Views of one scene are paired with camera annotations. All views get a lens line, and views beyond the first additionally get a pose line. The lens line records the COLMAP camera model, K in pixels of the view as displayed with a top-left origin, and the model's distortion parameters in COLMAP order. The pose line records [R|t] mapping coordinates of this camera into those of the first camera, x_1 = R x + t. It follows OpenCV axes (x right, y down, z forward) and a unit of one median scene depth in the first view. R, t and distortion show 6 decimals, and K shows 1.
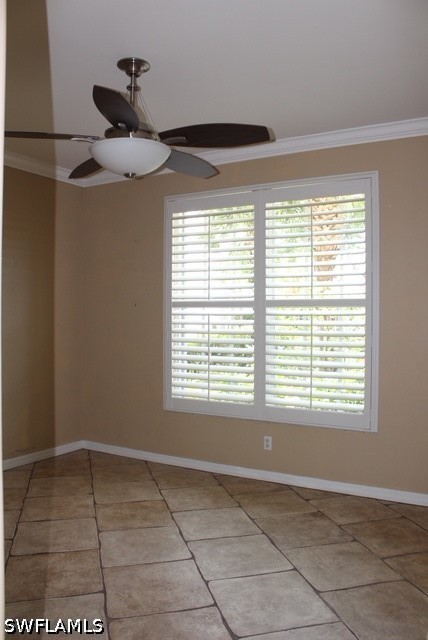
lens RADIAL K [[495.6, 0, 213.6], [0, 495.6, 335.5], [0, 0, 1]] dist [-0.000249, -0.285945]
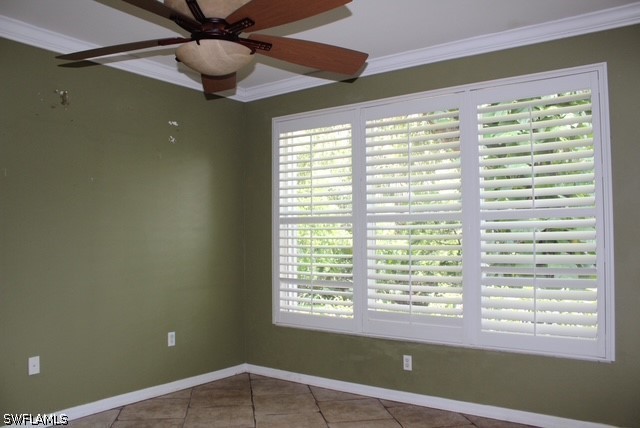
lens RADIAL K [[532.9, 0, 320.0], [0, 532.9, 214.0], [0, 0, 1]] dist [-0.154092, 0.121673]
pose [[0.991623, -0.018086, -0.127893, 0.142549], [0.008638, 0.997217, -0.074048, 0.006702], [0.128876, 0.072323, 0.989020, -0.087369]]
